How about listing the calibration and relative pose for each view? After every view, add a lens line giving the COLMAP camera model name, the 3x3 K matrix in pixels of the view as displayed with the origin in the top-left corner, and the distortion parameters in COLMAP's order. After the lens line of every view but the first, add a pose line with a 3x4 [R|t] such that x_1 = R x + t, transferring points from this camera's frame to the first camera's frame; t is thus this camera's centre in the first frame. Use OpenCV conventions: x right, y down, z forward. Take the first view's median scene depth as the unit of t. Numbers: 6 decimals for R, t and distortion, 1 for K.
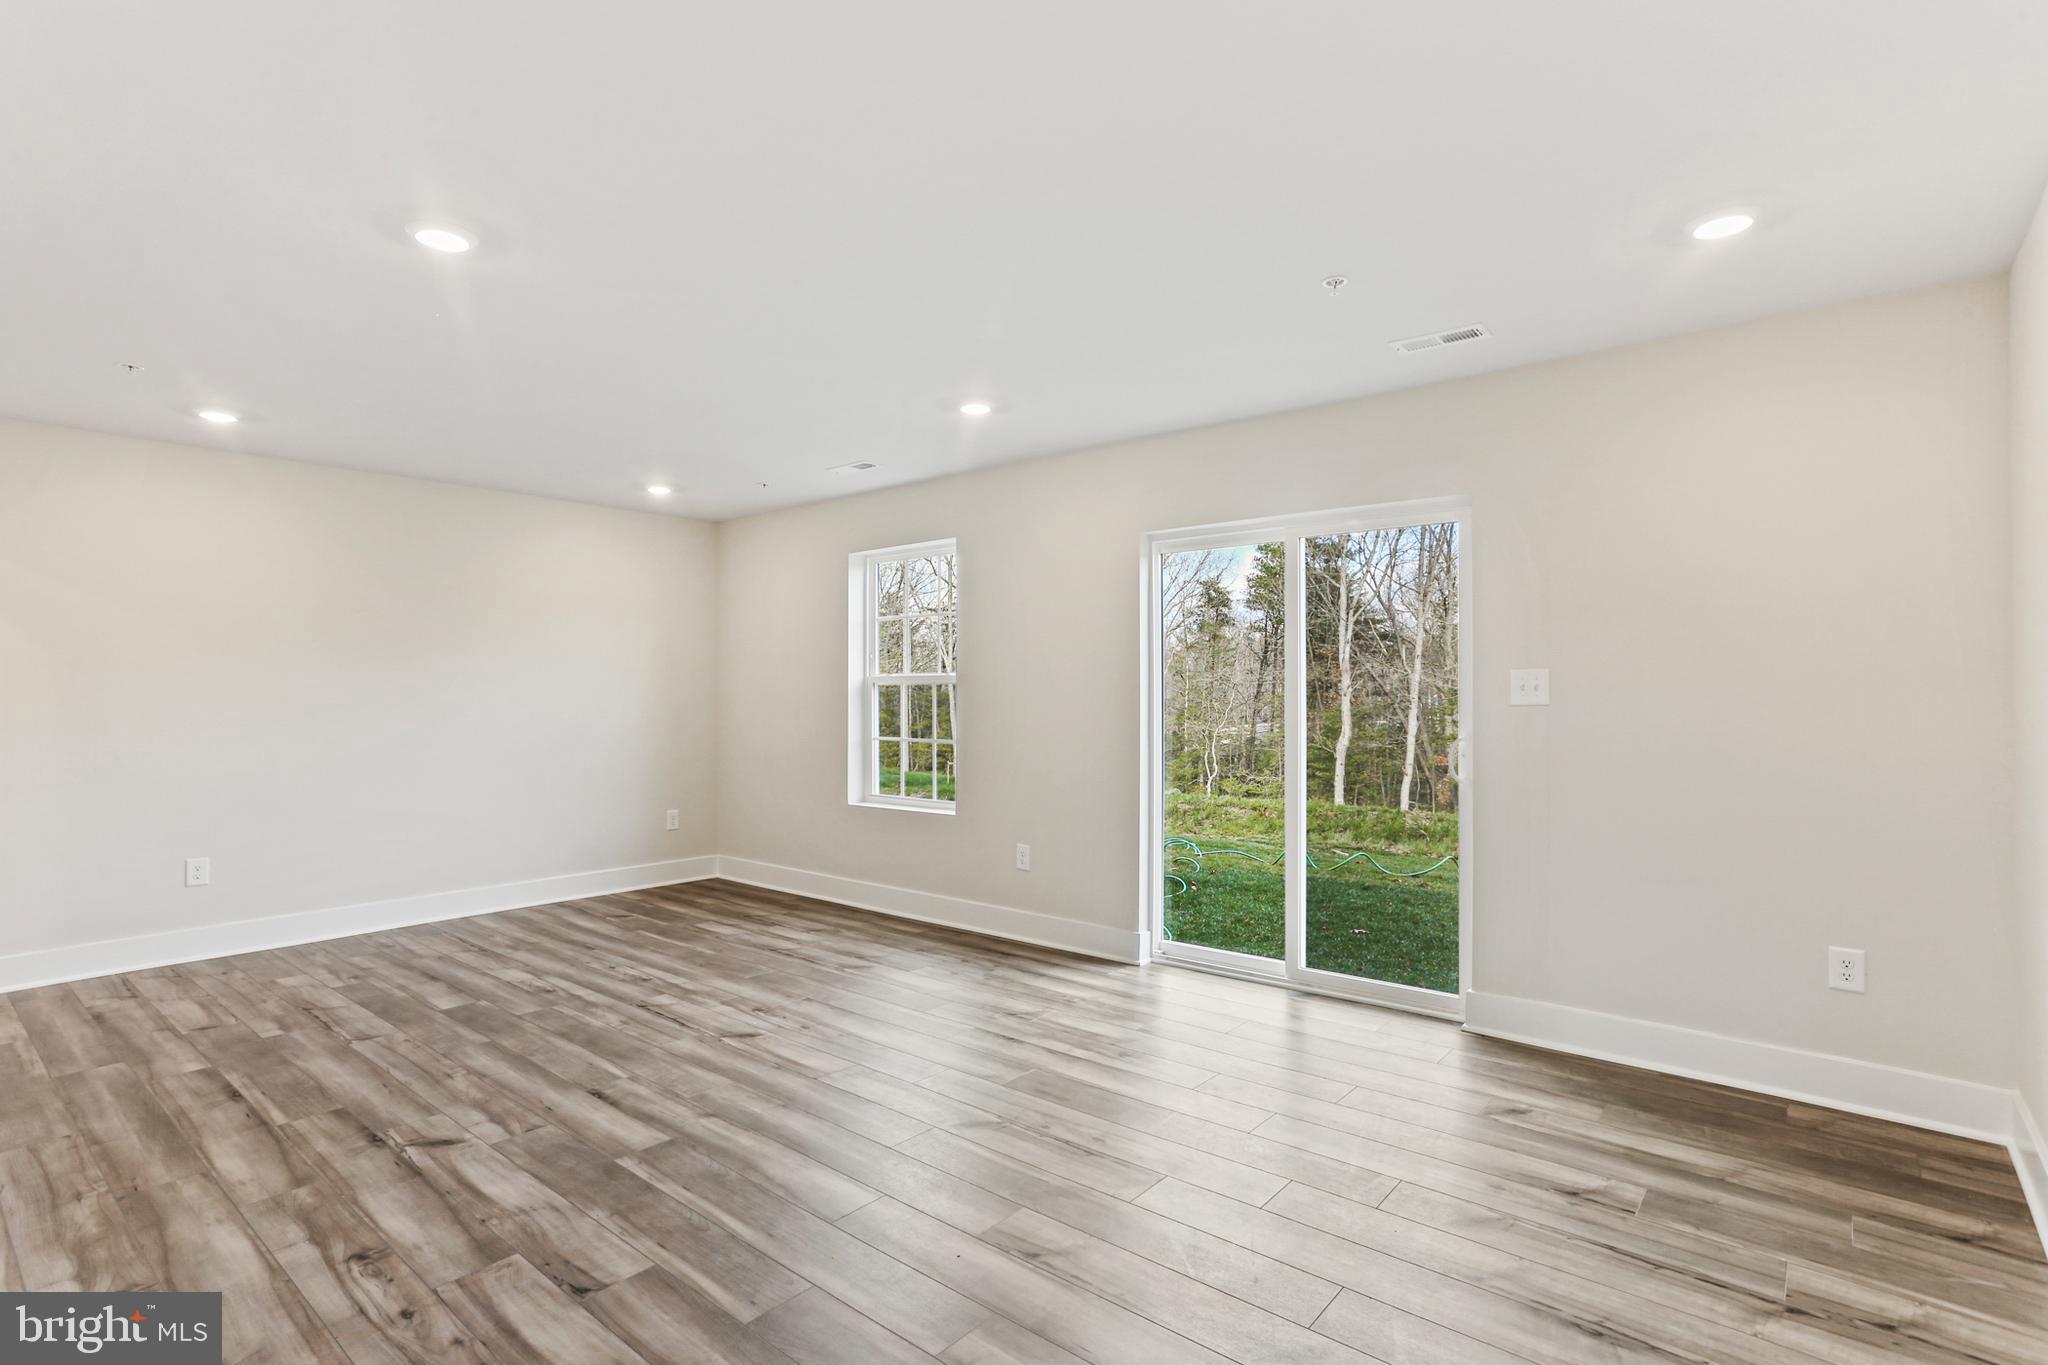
lens RADIAL K [[995.6, 0, 1023.1], [0, 995.6, 689.7], [0, 0, 1]] dist [0.004560, 0.001035]
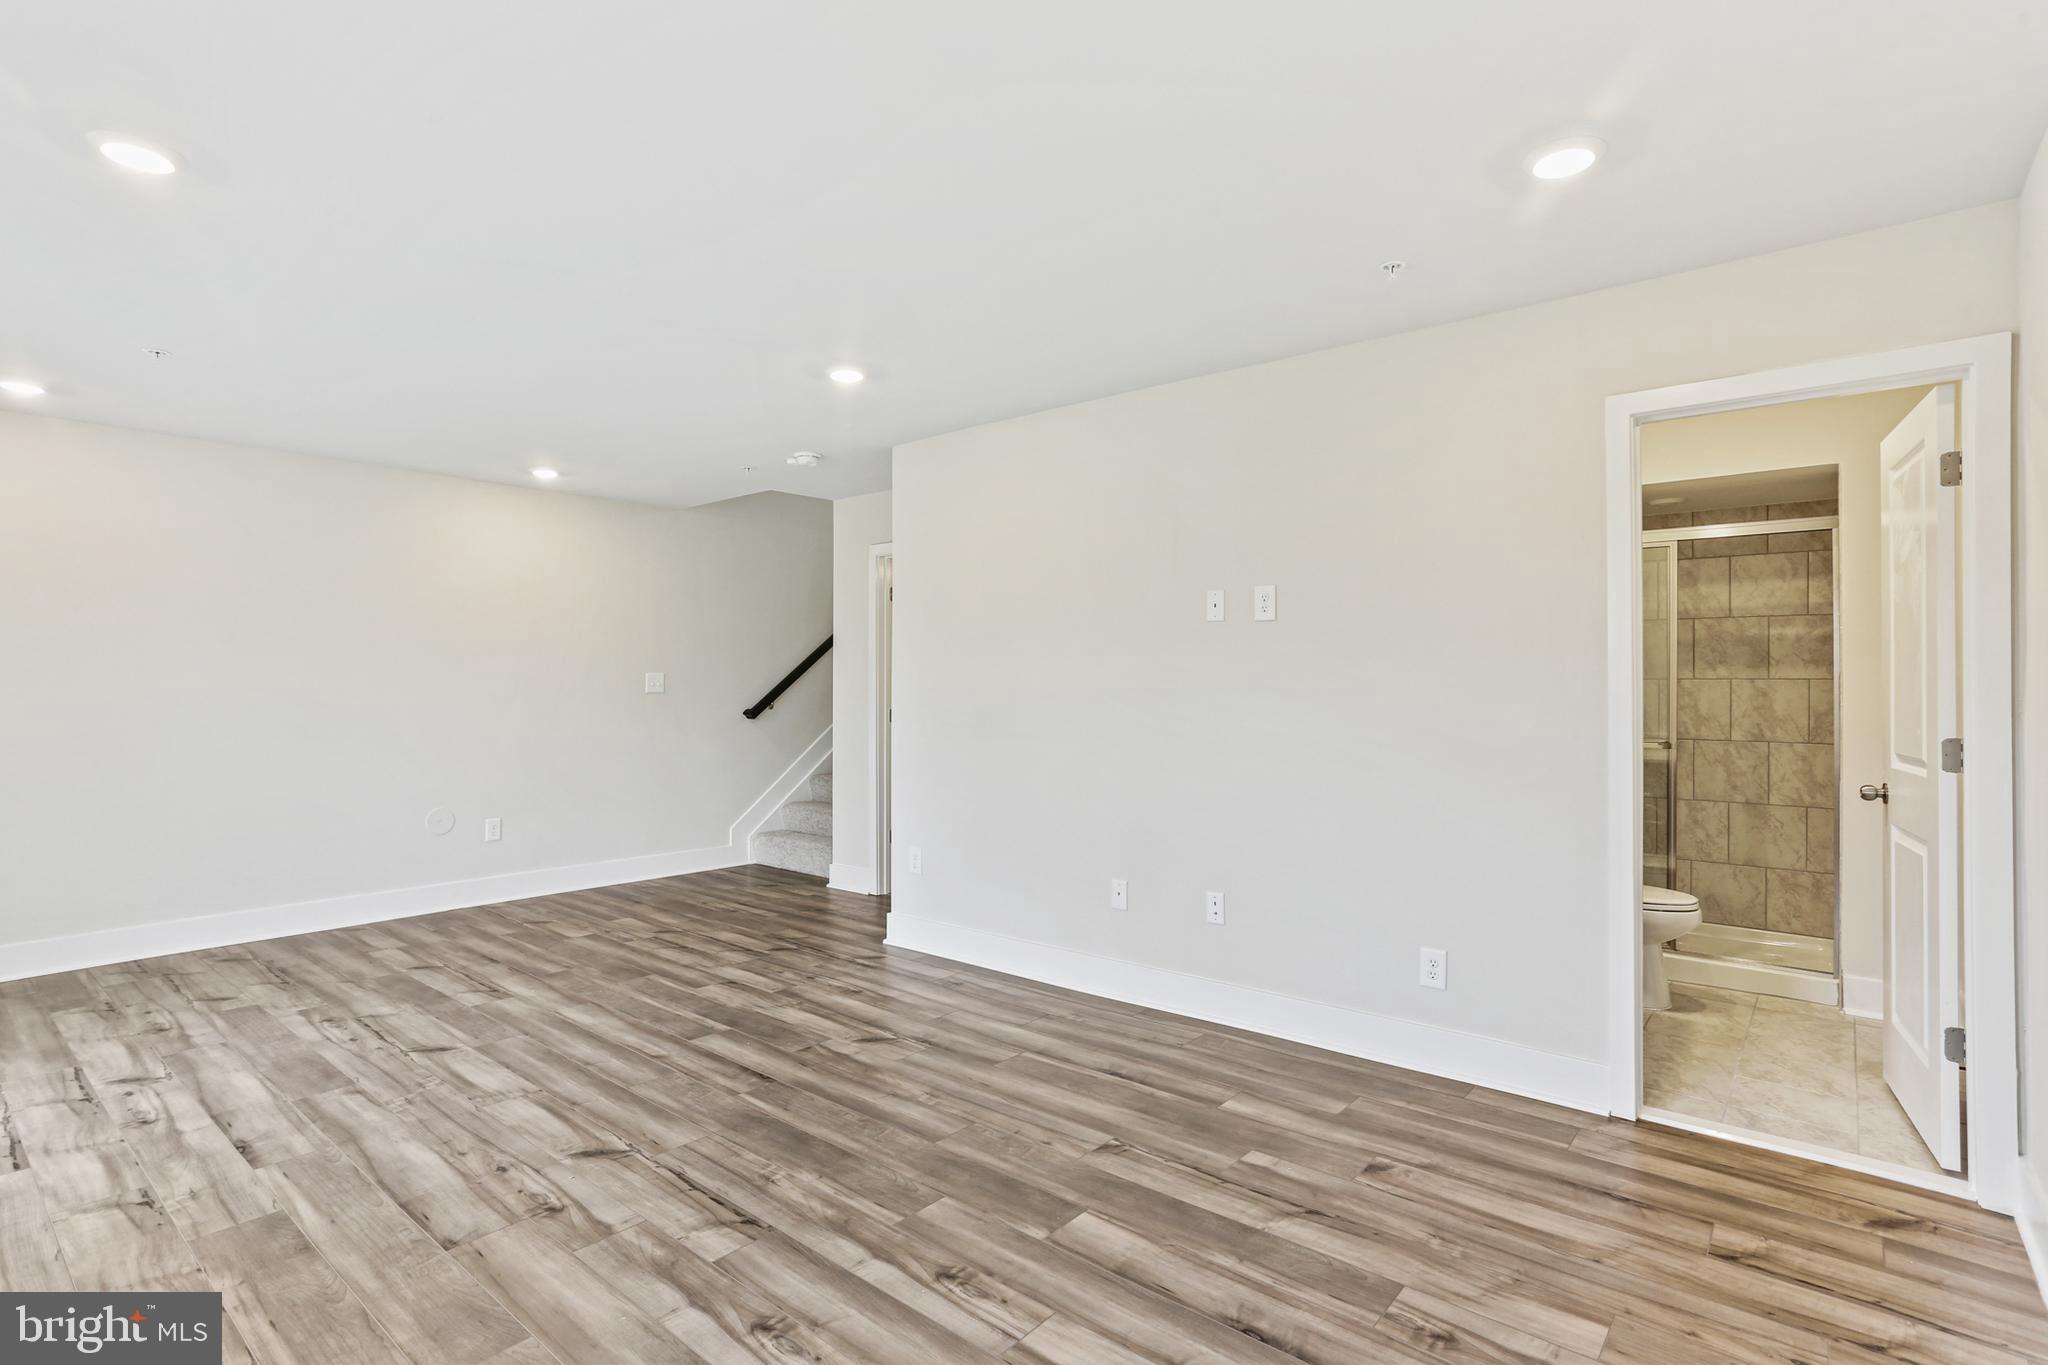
lens RADIAL K [[995.6, 0, 1028.3], [0, 995.6, 681.3], [0, 0, 1]] dist [0.004560, 0.001035]
pose [[-0.999976, 0.005875, -0.003645, -0.649368], [0.005934, 0.999847, -0.016436, 0.016618], [0.003548, -0.016457, -0.999858, 1.893067]]
